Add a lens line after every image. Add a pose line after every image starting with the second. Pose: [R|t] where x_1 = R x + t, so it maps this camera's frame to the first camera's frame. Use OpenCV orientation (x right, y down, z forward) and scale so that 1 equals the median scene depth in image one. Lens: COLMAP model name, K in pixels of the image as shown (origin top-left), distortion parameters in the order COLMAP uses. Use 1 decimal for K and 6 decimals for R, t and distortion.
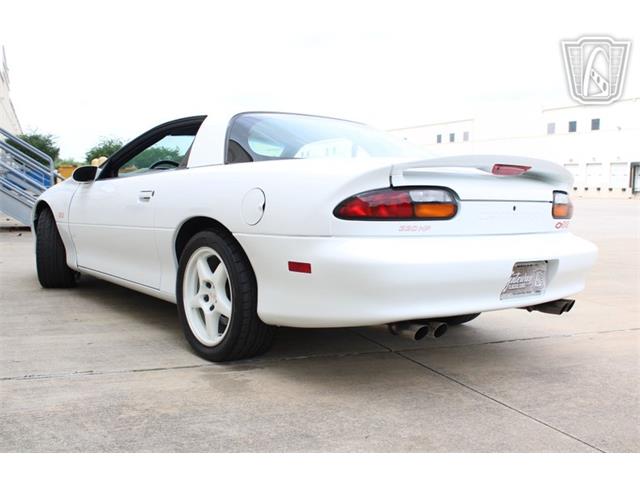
lens RADIAL K [[680.2, 0, 320.0], [0, 680.2, 240.0], [0, 0, 1]] dist [-0.087036, 0.018582]
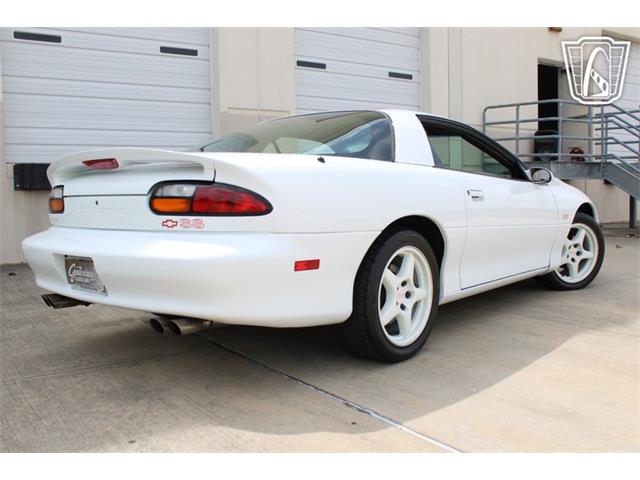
lens RADIAL K [[645.9, 0, 320.0], [0, 645.9, 240.0], [0, 0, 1]] dist [-0.148681, 0.176205]
pose [[0.188321, 0.045591, -0.981049, 1.242001], [-0.056129, 0.997789, 0.035594, -0.043385], [0.980502, 0.048362, 0.190463, 1.121905]]
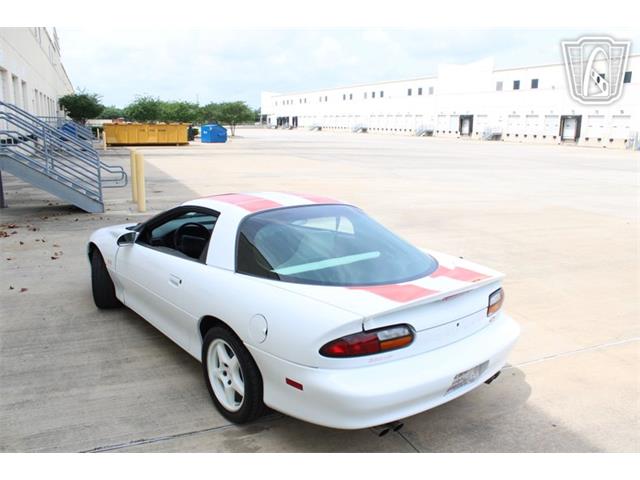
lens RADIAL K [[541.5, 0, 322.8], [0, 541.5, 242.5], [0, 0, 1]] dist [-0.171843, 0.151968]
pose [[0.999866, -0.005188, 0.015548, 0.010105], [0.002980, 0.990311, 0.138839, -0.342813], [-0.016118, -0.138774, 0.990193, -0.001746]]
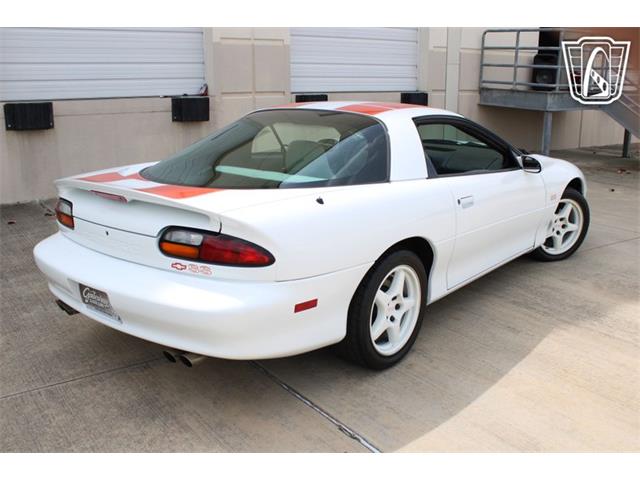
lens RADIAL K [[653.7, 0, 321.3], [0, 653.7, 242.6], [0, 0, 1]] dist [-0.148195, 0.178923]
pose [[0.202516, 0.220289, -0.954180, 1.286608], [-0.072835, 0.975060, 0.209651, -0.261296], [0.976566, 0.027040, 0.213510, 1.087706]]
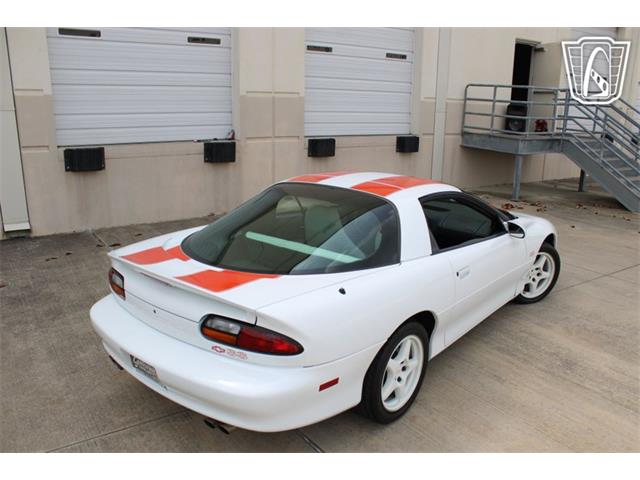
lens RADIAL K [[541.5, 0, 322.8], [0, 541.5, 242.5], [0, 0, 1]] dist [-0.171843, 0.151968]
pose [[0.200492, 0.231499, -0.951951, 1.192636], [-0.091041, 0.971879, 0.217171, -0.389953], [0.975456, 0.043126, 0.215930, 1.059000]]
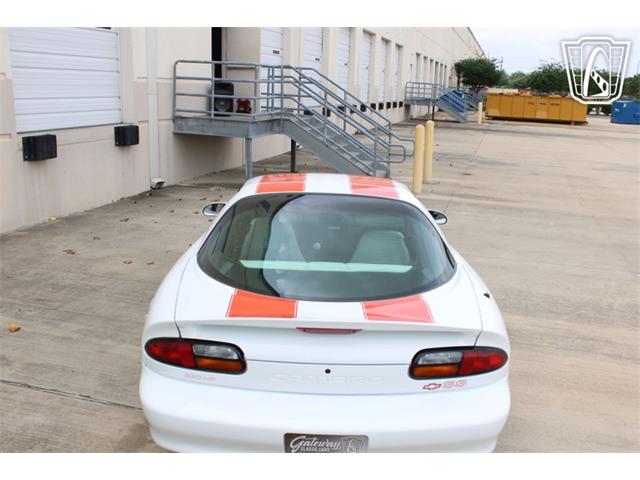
lens RADIAL K [[645.9, 0, 320.0], [0, 645.9, 240.0], [0, 0, 1]] dist [-0.148681, 0.176205]
pose [[0.776918, 0.148164, -0.611919, 0.786896], [-0.060022, 0.984919, 0.162272, -0.366424], [0.626734, -0.089343, 0.774095, 0.304956]]
